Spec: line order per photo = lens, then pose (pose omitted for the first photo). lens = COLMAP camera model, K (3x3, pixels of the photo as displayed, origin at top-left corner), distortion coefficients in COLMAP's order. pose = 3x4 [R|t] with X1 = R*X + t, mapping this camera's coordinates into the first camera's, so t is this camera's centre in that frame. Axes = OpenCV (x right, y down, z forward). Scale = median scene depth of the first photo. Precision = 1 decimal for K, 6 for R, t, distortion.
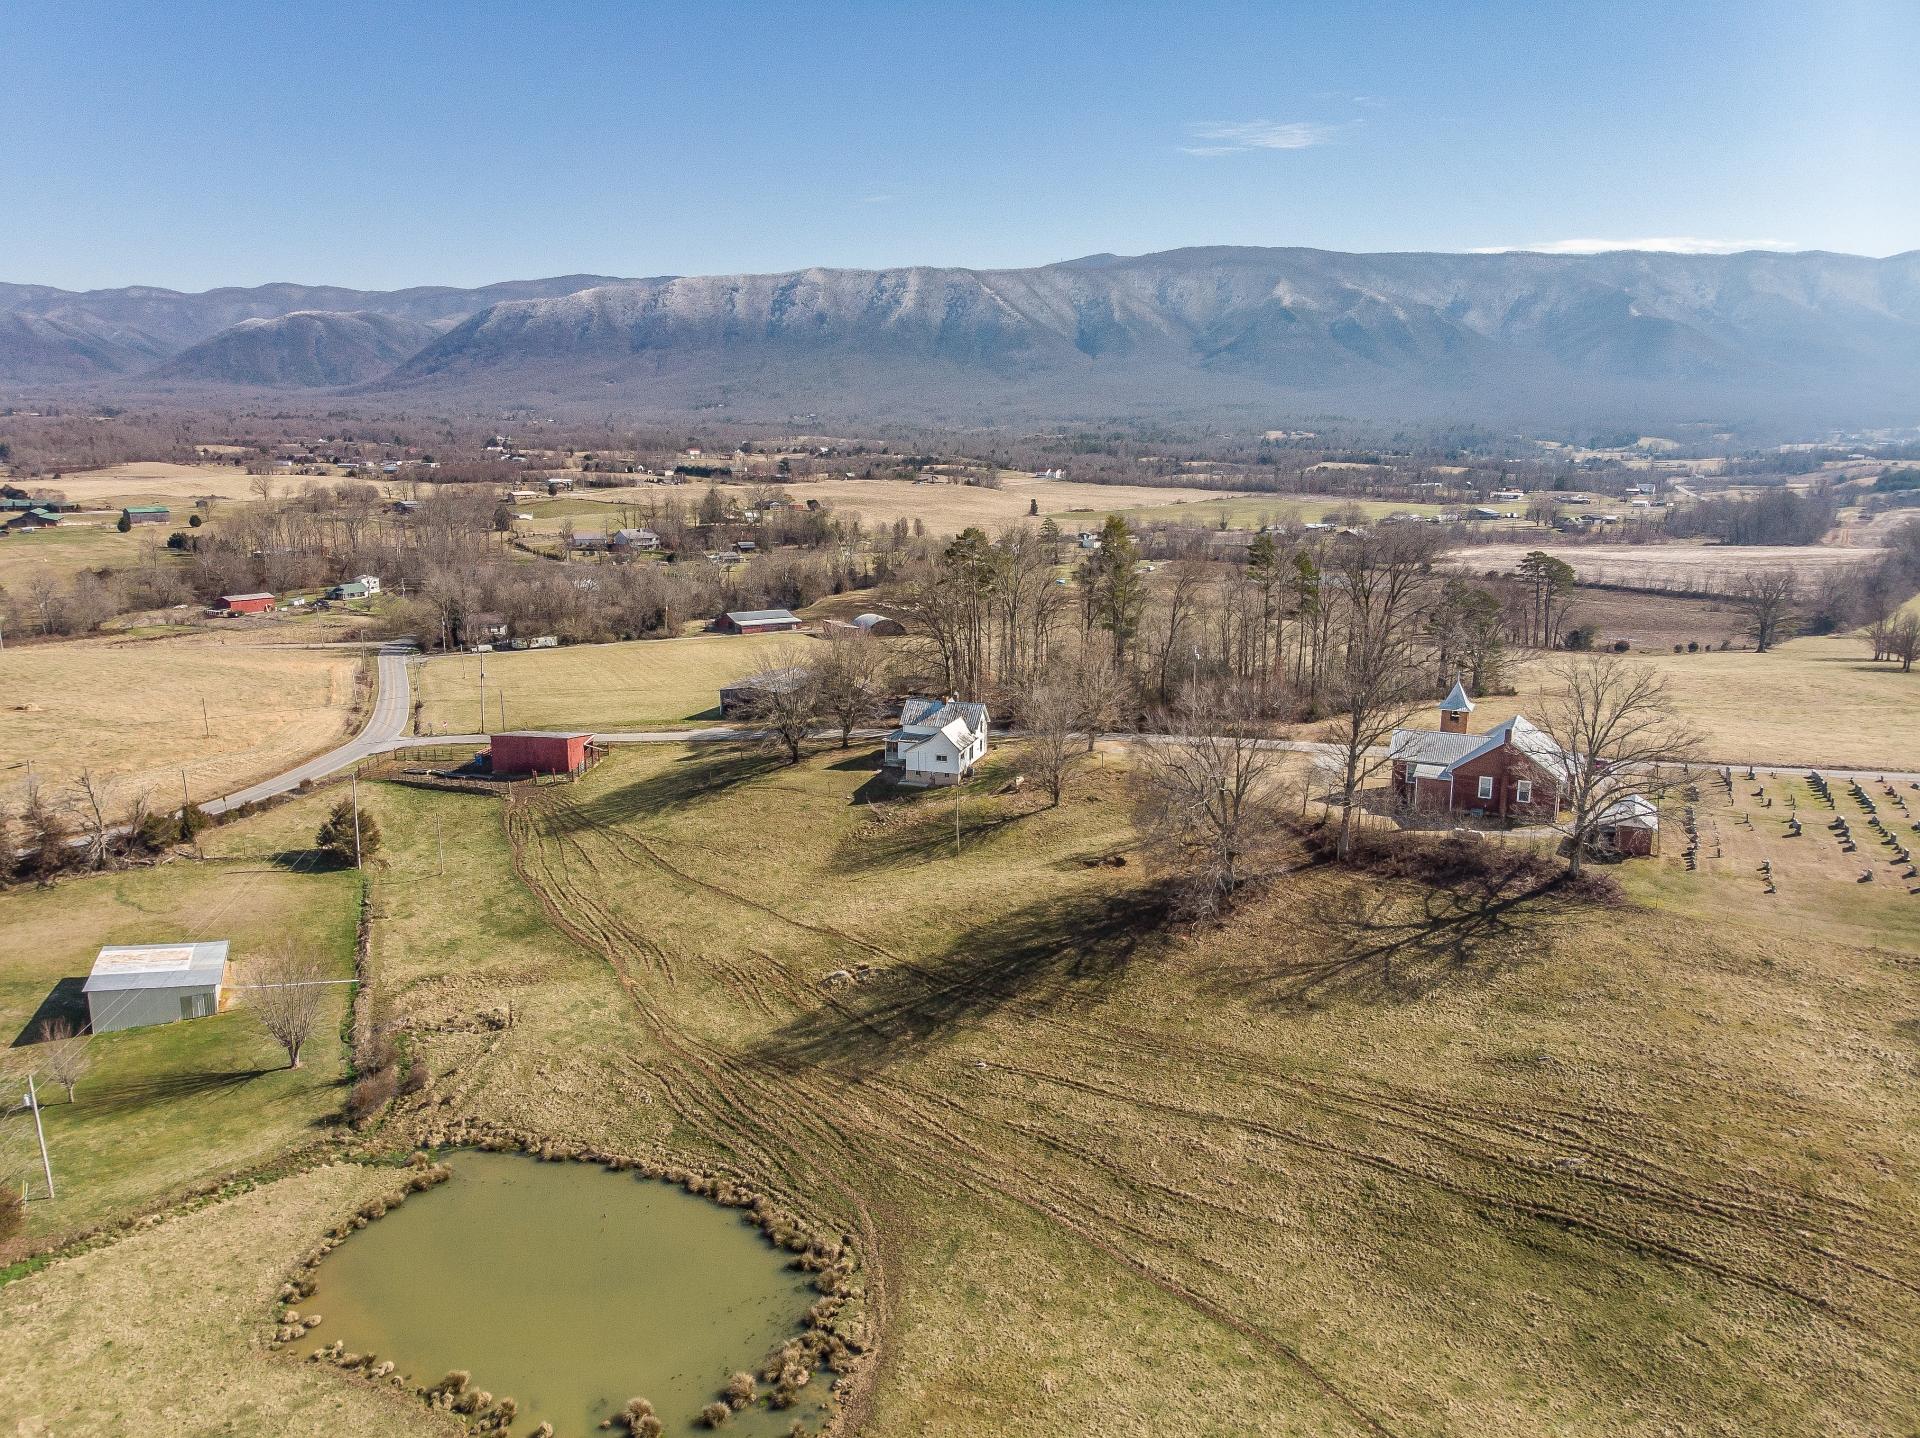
lens RADIAL K [[1421.2, 0, 959.5], [0, 1421.2, 713.1], [0, 0, 1]] dist [0.012029, -0.008199]
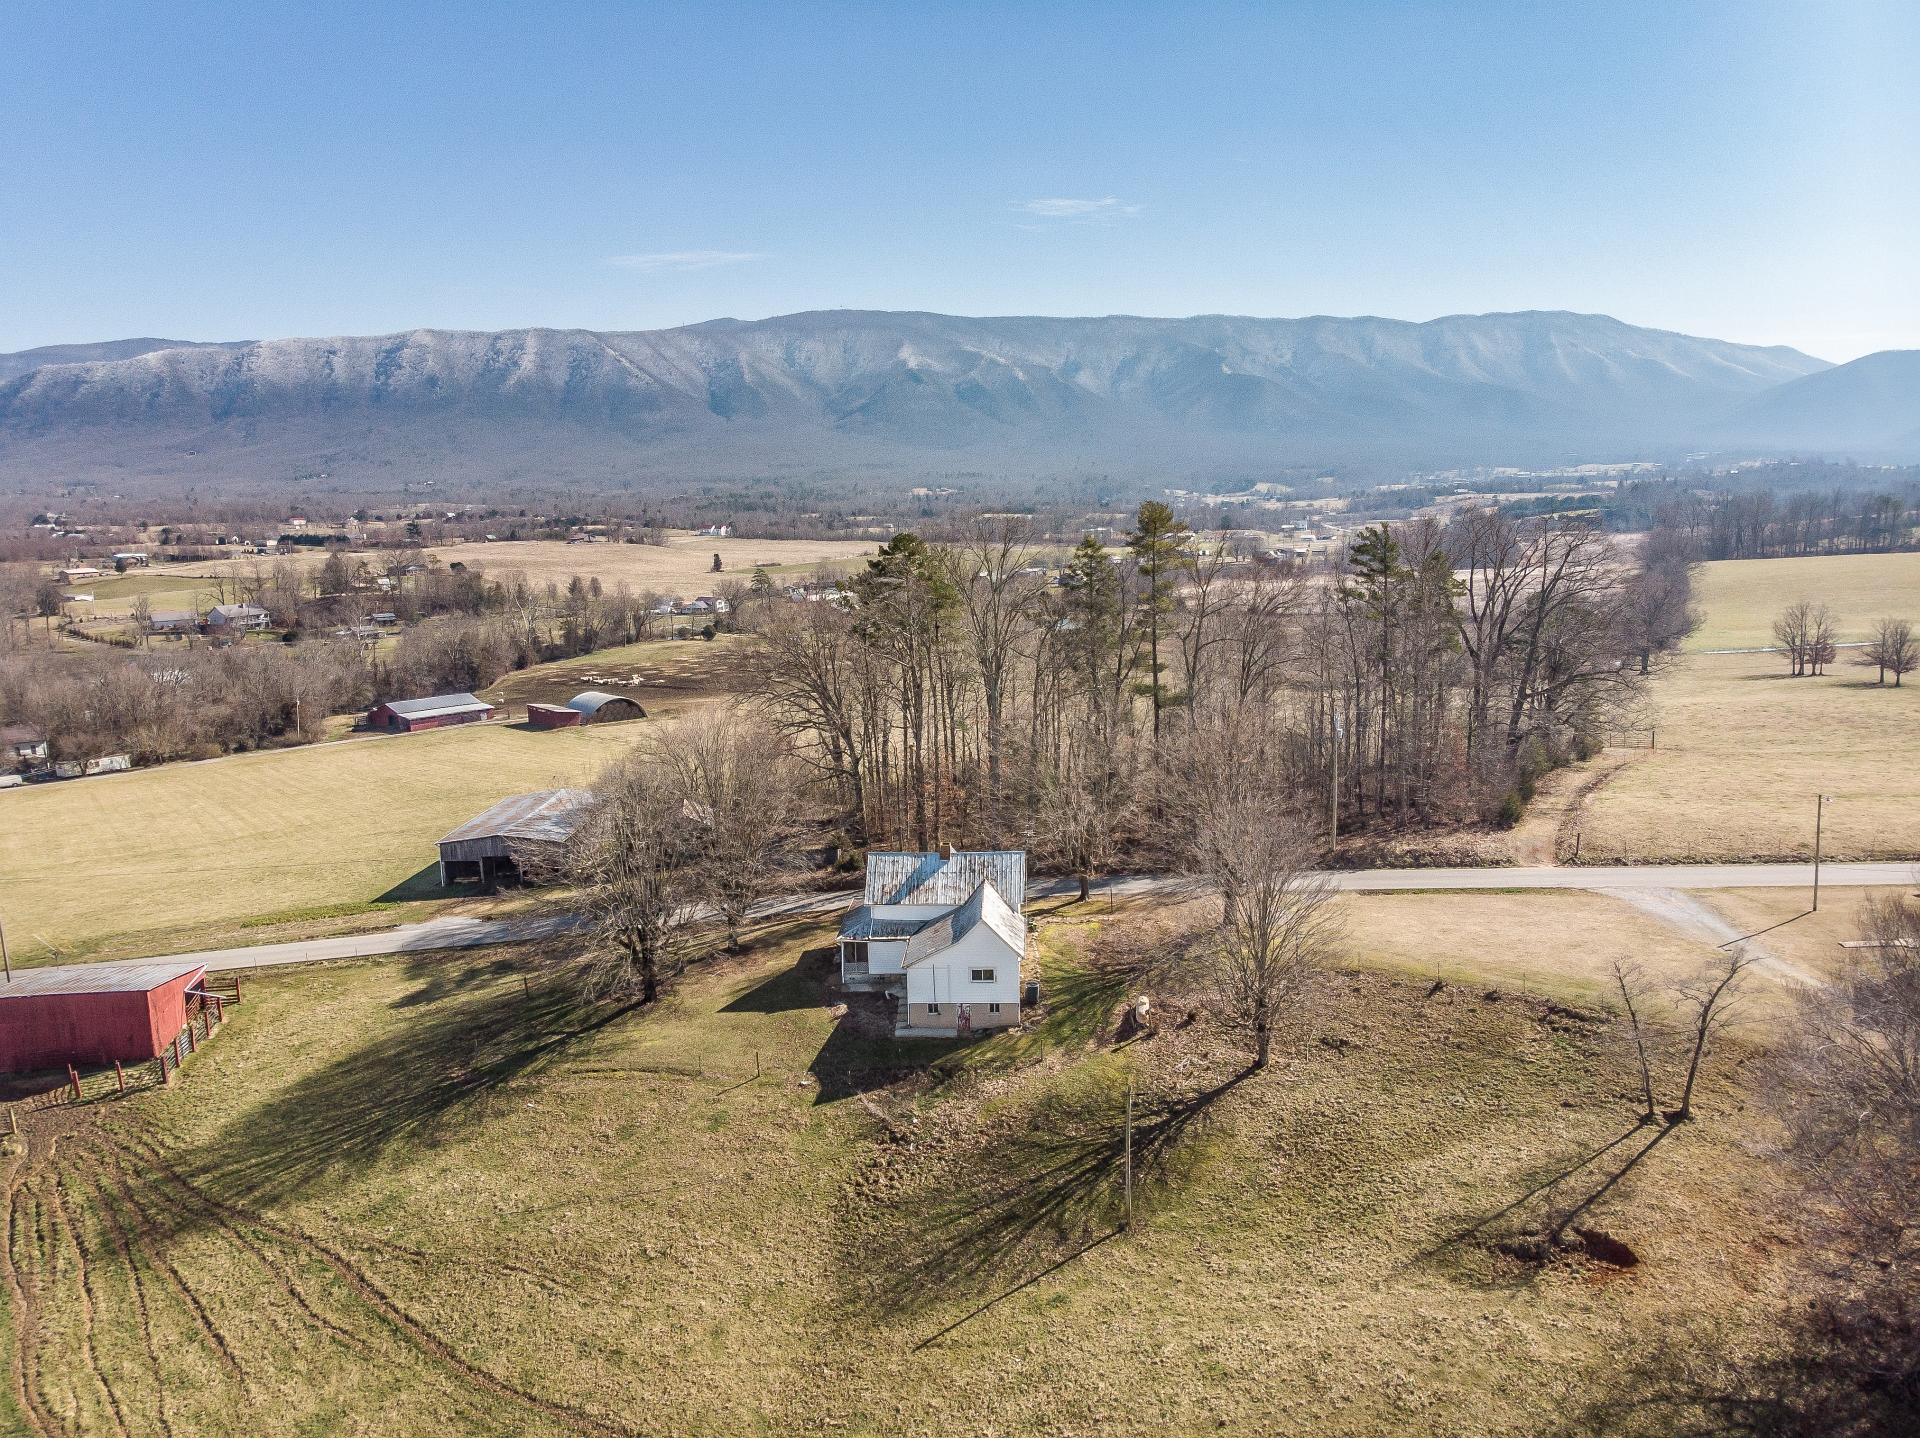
lens RADIAL K [[1421.2, 0, 949.0], [0, 1421.2, 706.5], [0, 0, 1]] dist [0.012029, -0.008199]
pose [[0.968895, -0.064377, 0.238951, -0.119283], [0.075832, 0.996356, -0.039051, -0.037978], [-0.235566, 0.055957, 0.970246, 0.452775]]
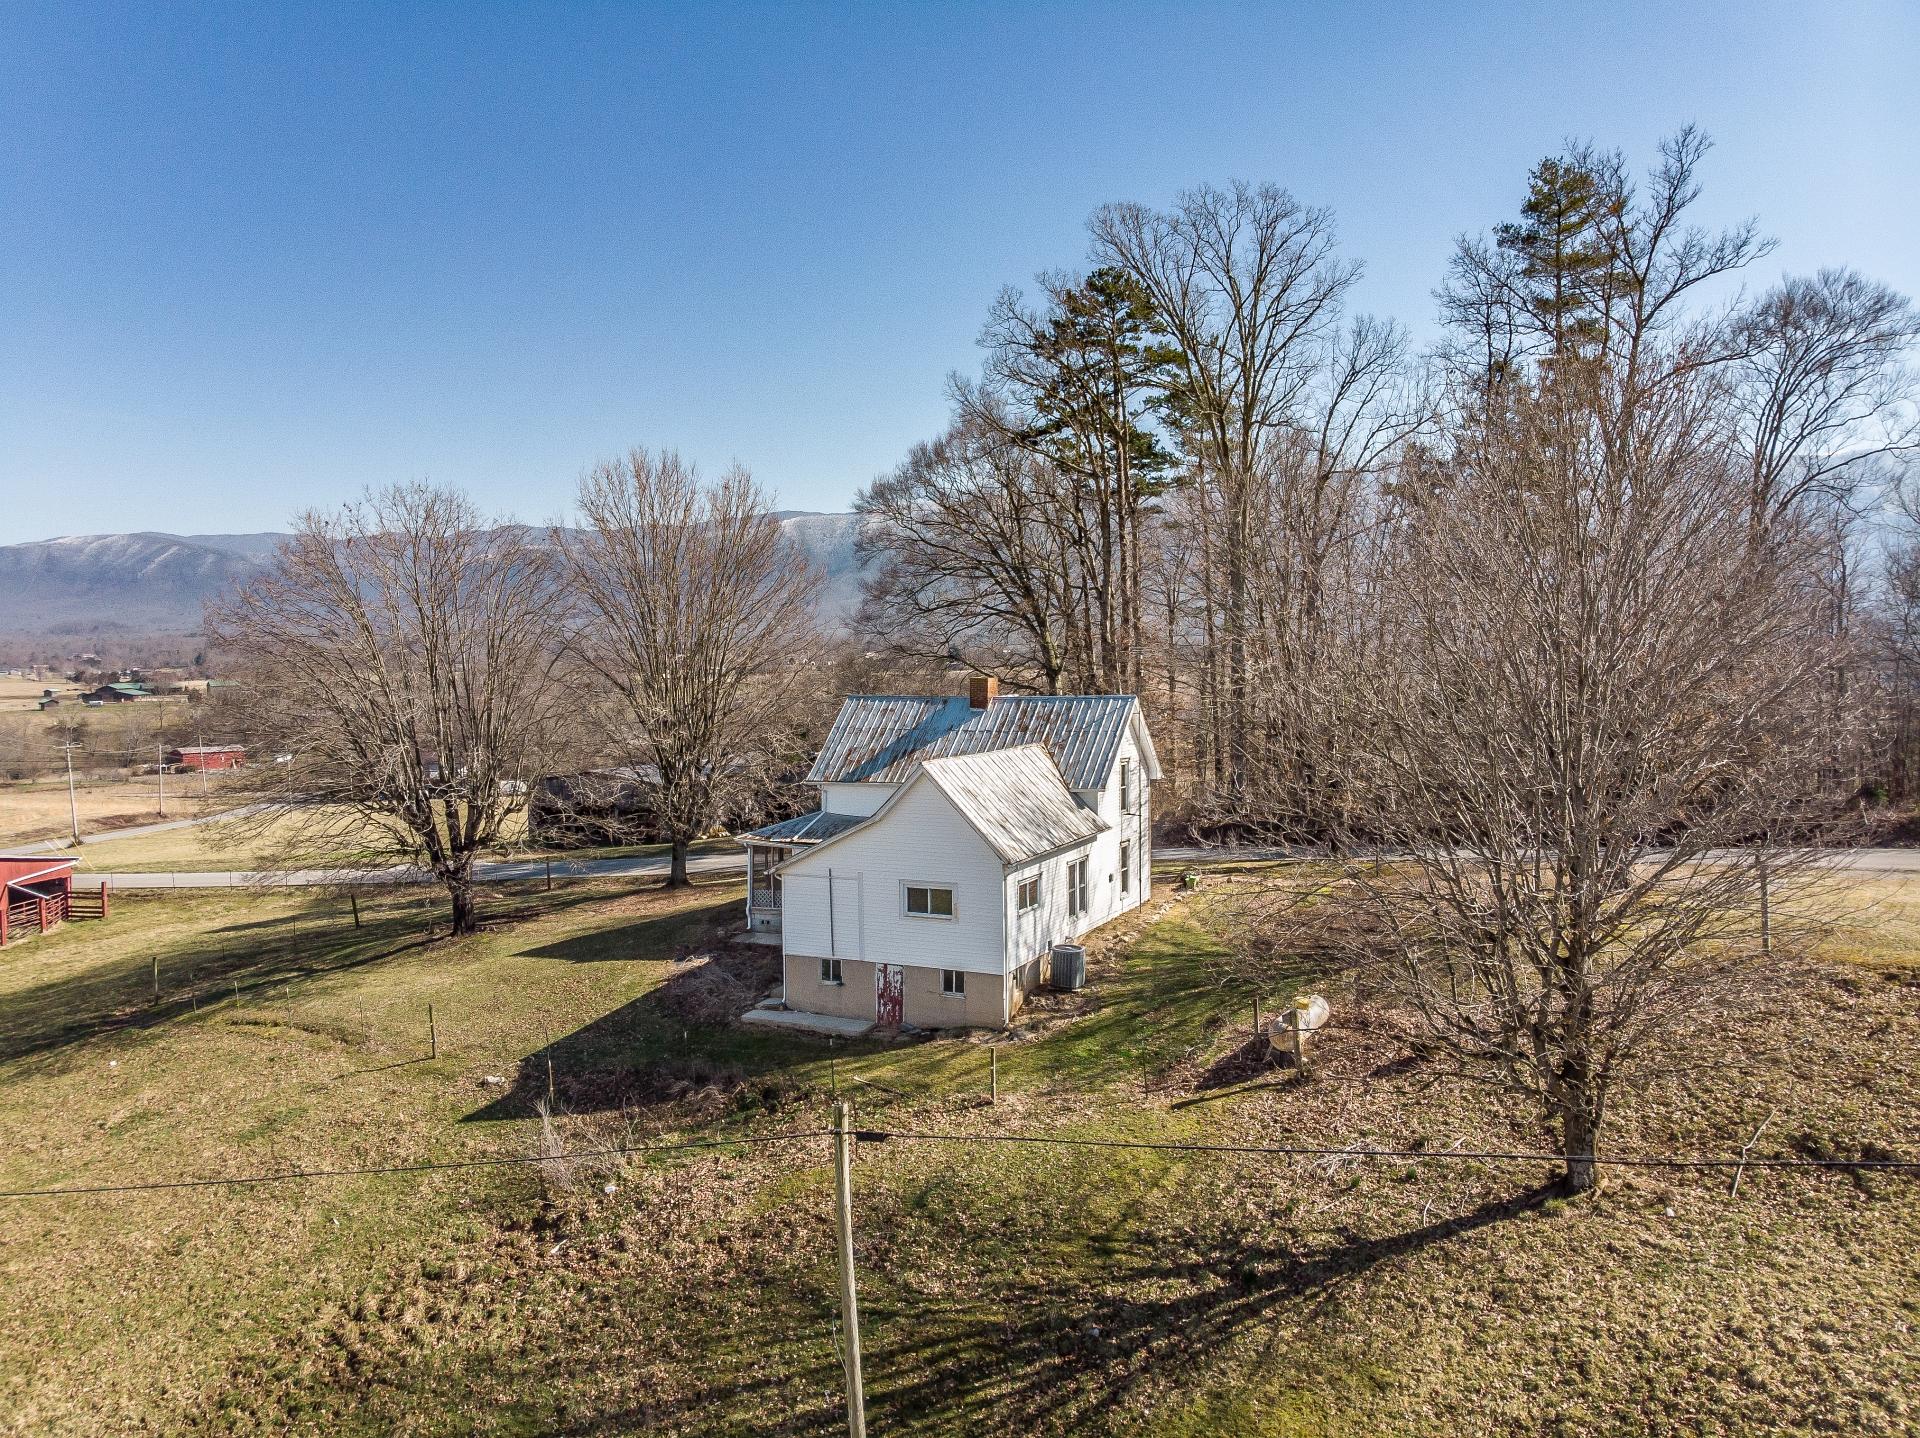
lens RADIAL K [[1421.2, 0, 941.4], [0, 1421.2, 724.2], [0, 0, 1]] dist [0.012029, -0.008199]
pose [[0.988580, -0.009606, -0.150392, 0.019498], [-0.012951, 0.988859, -0.148290, 0.032370], [0.150141, 0.148544, 0.977442, 0.687505]]
